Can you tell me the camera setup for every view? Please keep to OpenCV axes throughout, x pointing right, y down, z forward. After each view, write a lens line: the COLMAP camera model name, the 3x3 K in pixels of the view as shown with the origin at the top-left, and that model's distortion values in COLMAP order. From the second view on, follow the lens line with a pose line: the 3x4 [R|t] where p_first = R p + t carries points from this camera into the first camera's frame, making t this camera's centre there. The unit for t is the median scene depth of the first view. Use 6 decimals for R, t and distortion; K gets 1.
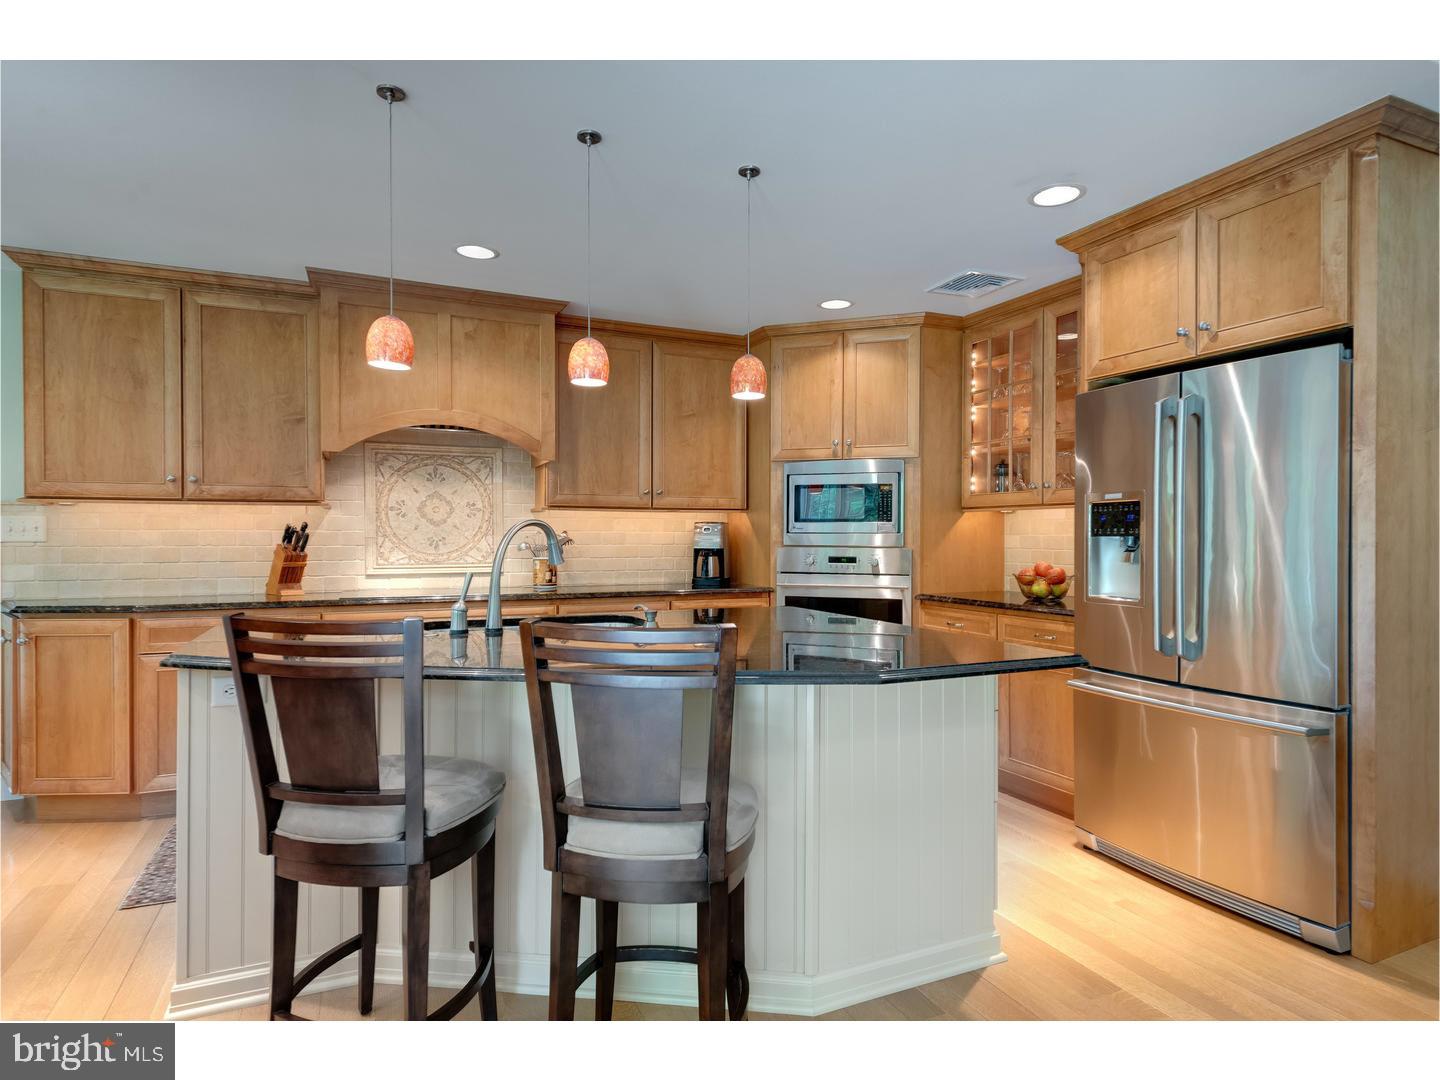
lens RADIAL K [[783.2, 0, 722.3], [0, 783.2, 542.0], [0, 0, 1]] dist [0.002415, -0.001963]
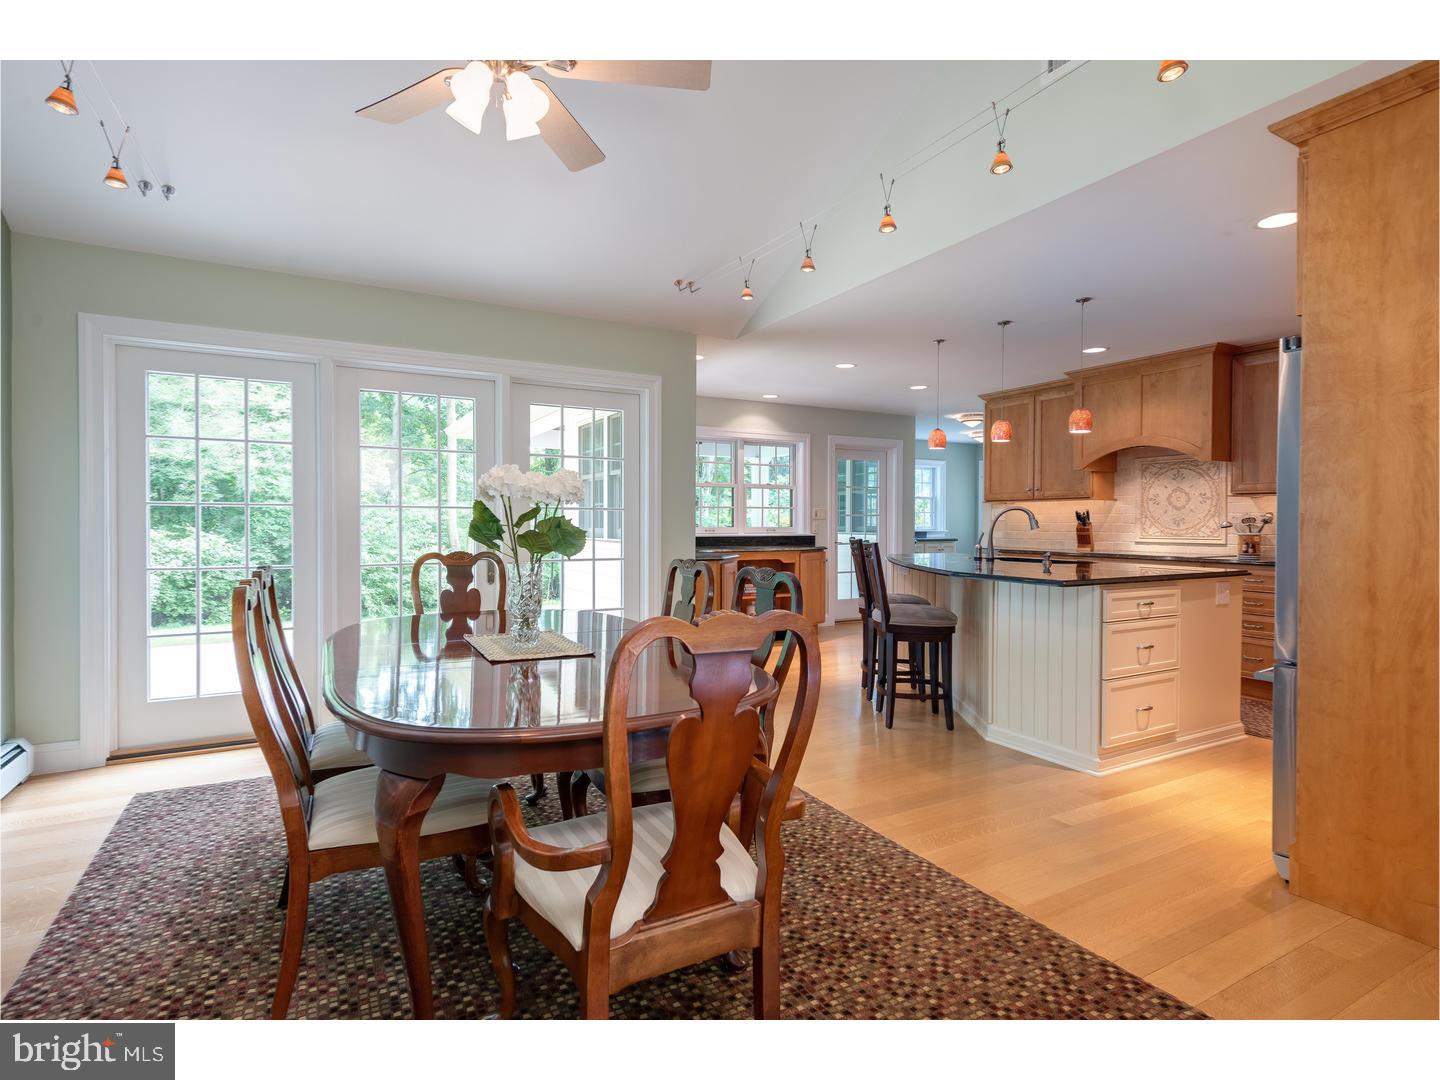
lens RADIAL K [[678.9, 0, 708.7], [0, 678.9, 521.2], [0, 0, 1]] dist [0.003092, -0.007290]
pose [[0.054864, -0.001008, -0.998493, 0.960397], [-0.010646, 0.999942, -0.001595, 0.012465], [0.998437, 0.010717, 0.054851, 0.069220]]
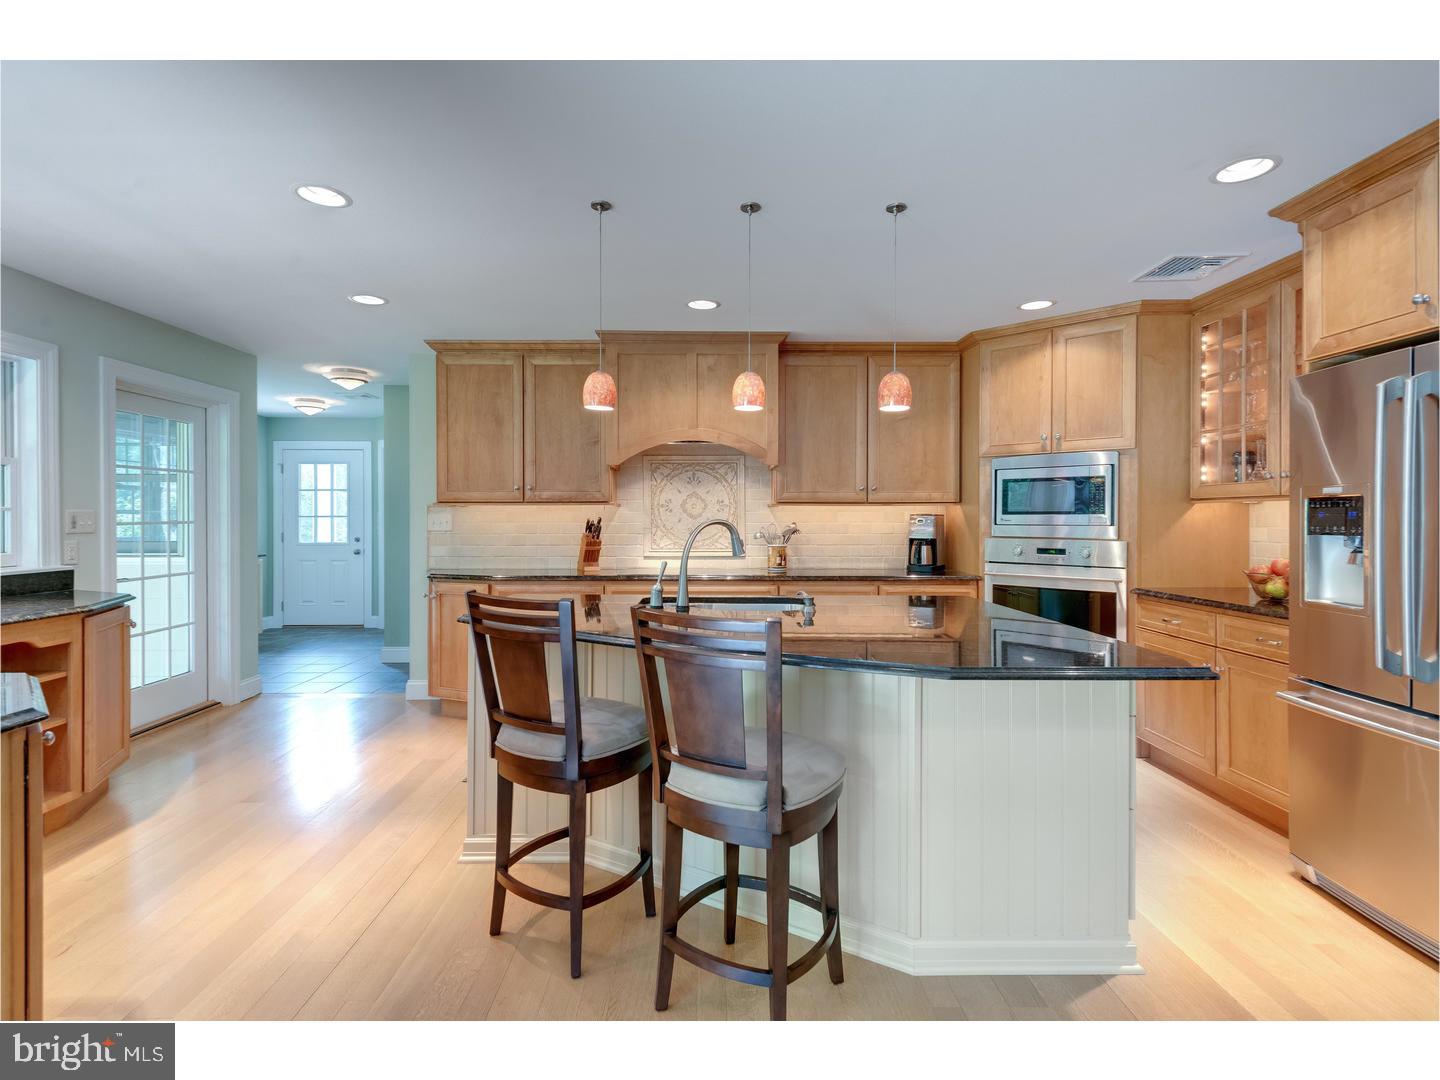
lens RADIAL K [[678.9, 0, 708.7], [0, 678.9, 521.2], [0, 0, 1]] dist [0.003092, -0.007290]
pose [[0.913110, -0.000429, -0.407712, 0.119581], [-0.001410, 0.999990, -0.004211, -0.013792], [0.407710, 0.004420, 0.913101, 0.005506]]
